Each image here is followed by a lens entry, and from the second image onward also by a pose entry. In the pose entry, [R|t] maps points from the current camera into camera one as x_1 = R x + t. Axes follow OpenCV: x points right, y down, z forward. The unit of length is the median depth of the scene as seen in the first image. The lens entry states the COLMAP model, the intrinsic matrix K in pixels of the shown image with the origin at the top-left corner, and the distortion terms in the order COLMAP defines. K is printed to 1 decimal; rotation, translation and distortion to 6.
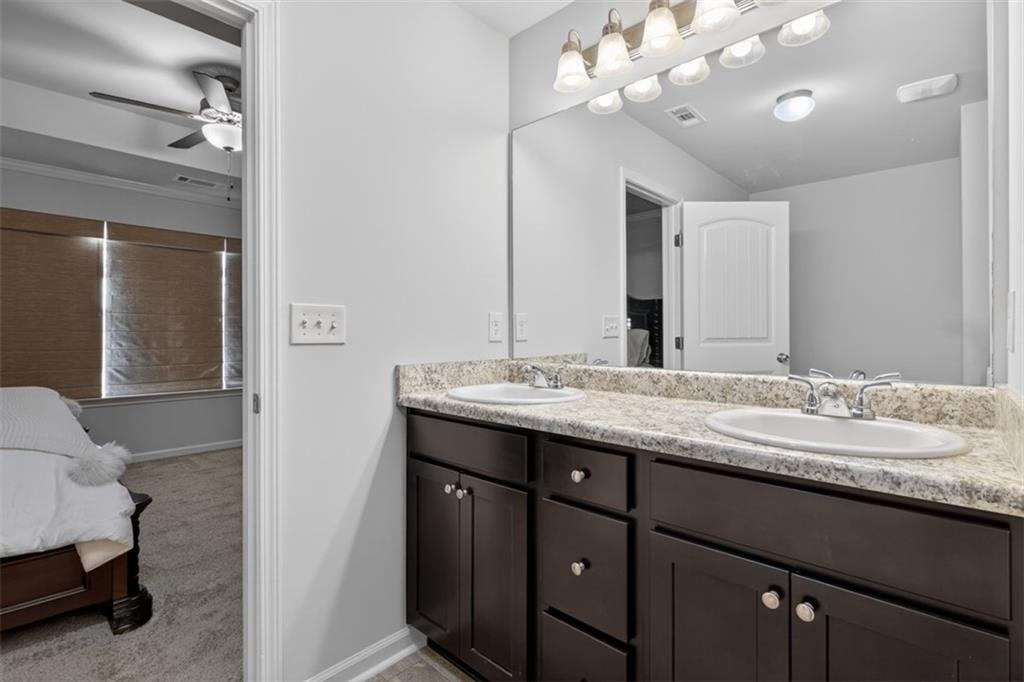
lens RADIAL K [[458.9, 0, 518.3], [0, 458.9, 333.0], [0, 0, 1]] dist [0.003913, -0.002132]
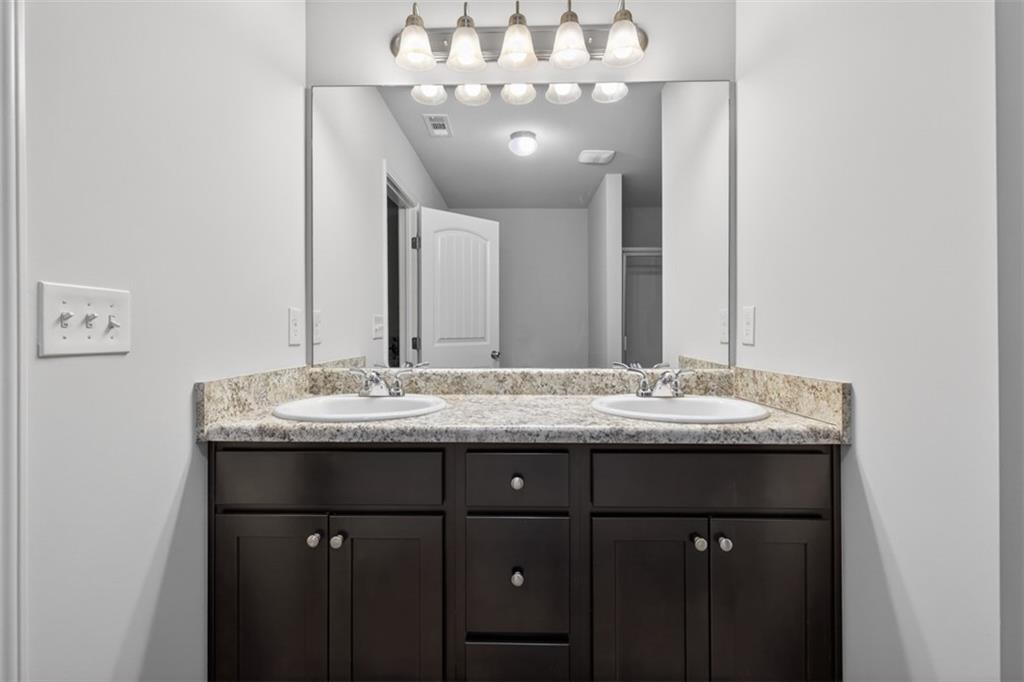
lens RADIAL K [[458.9, 0, 501.4], [0, 458.9, 334.8], [0, 0, 1]] dist [0.003913, -0.002132]
pose [[0.768462, -0.003792, 0.639884, -0.355896], [0.001392, 0.999990, 0.004255, -0.002580], [-0.639894, -0.002379, 0.768459, 0.195080]]
